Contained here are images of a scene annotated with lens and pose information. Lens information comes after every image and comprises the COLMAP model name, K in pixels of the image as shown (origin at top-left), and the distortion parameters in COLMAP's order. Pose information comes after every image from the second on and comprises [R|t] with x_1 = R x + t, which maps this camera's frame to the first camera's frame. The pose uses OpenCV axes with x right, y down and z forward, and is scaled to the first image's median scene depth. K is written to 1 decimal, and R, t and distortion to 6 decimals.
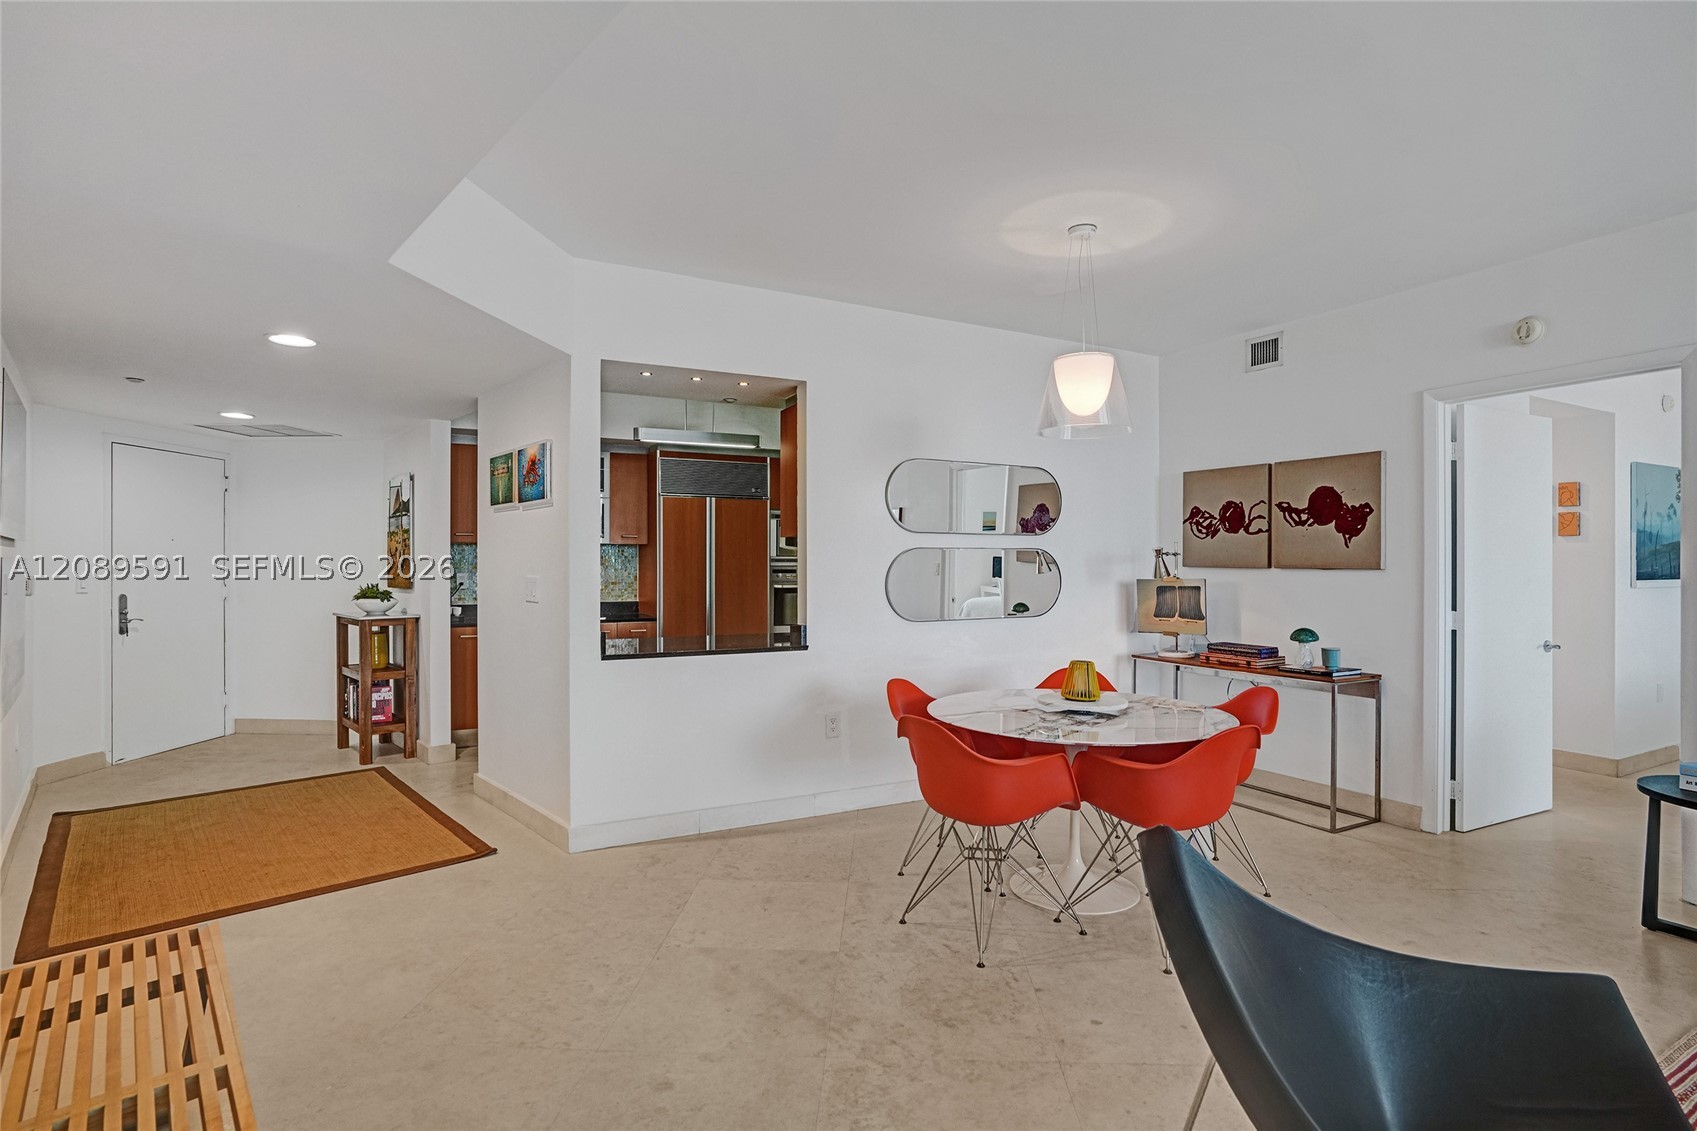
lens RADIAL K [[823.3, 0, 857.1], [0, 823.3, 554.2], [0, 0, 1]] dist [-0.043914, 0.023080]
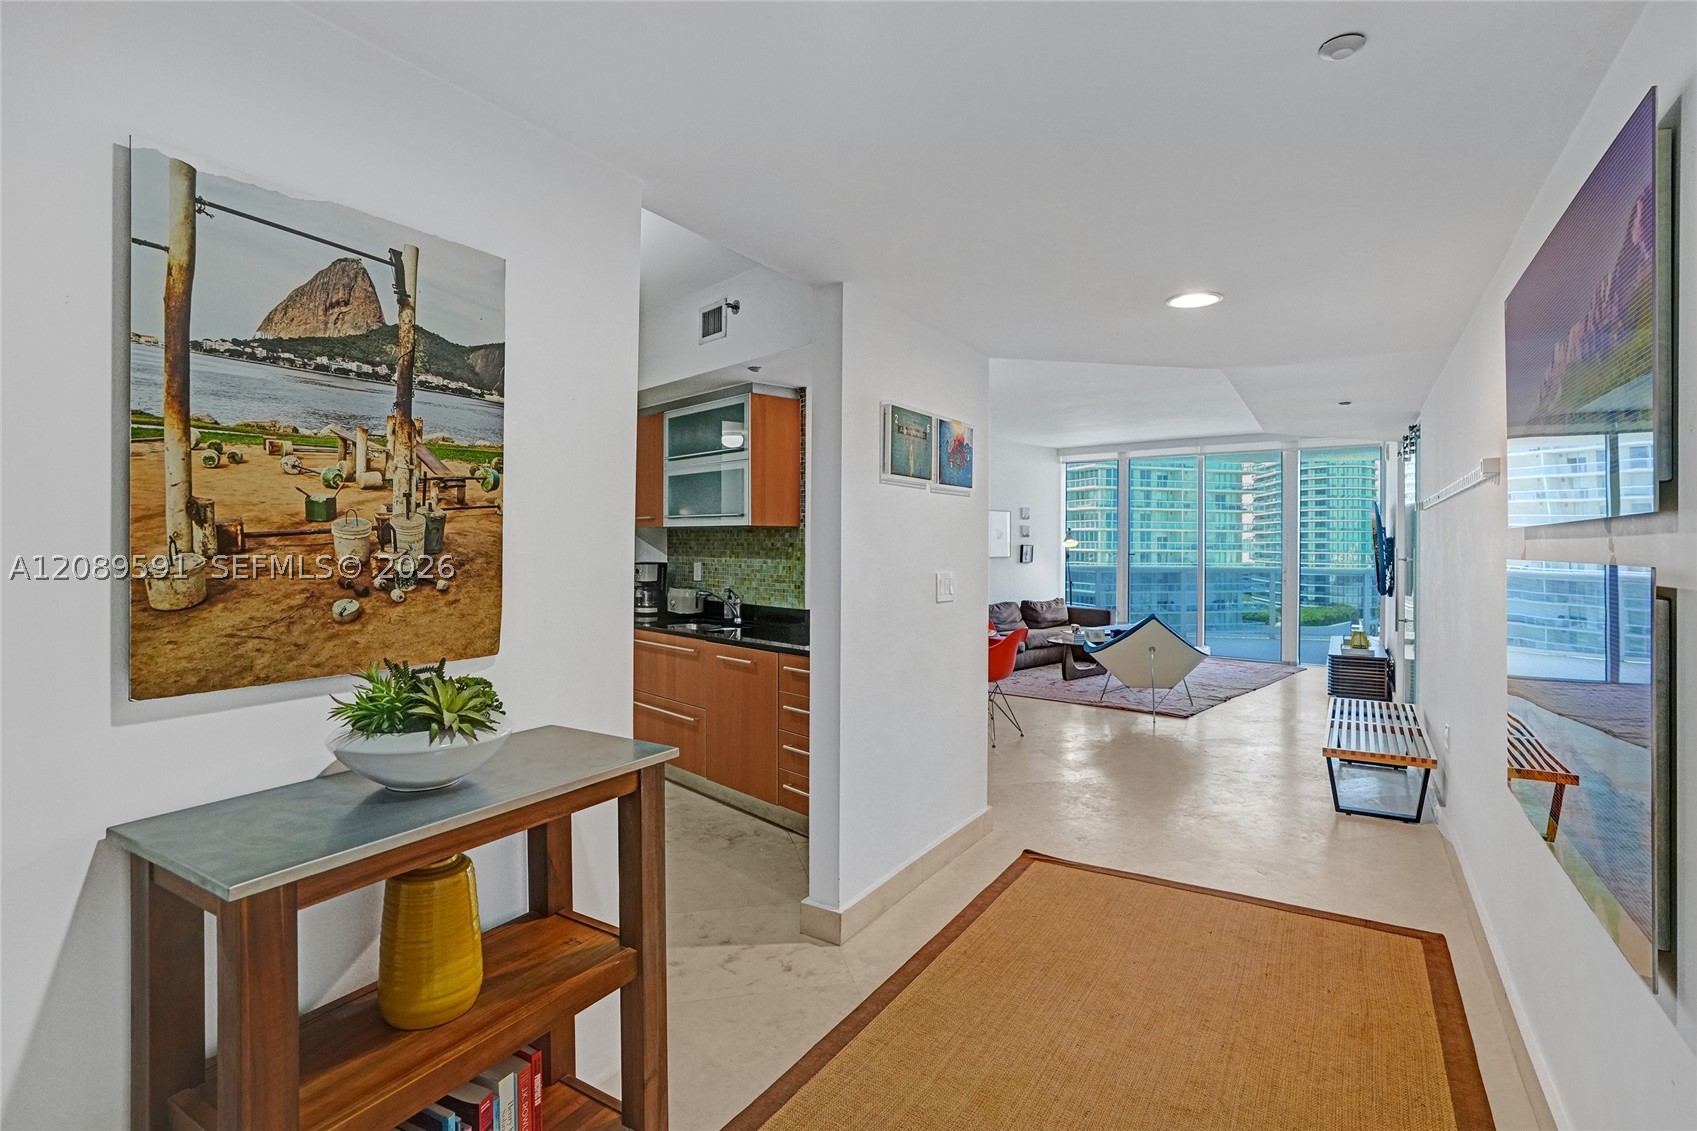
lens RADIAL K [[823.3, 0, 847.6], [0, 823.3, 541.7], [0, 0, 1]] dist [-0.043914, 0.023080]
pose [[-0.268914, -0.000770, 0.963164, -0.951300], [-0.017685, 0.999835, -0.004138, -0.000633], [-0.963002, -0.018146, -0.268884, 1.056352]]
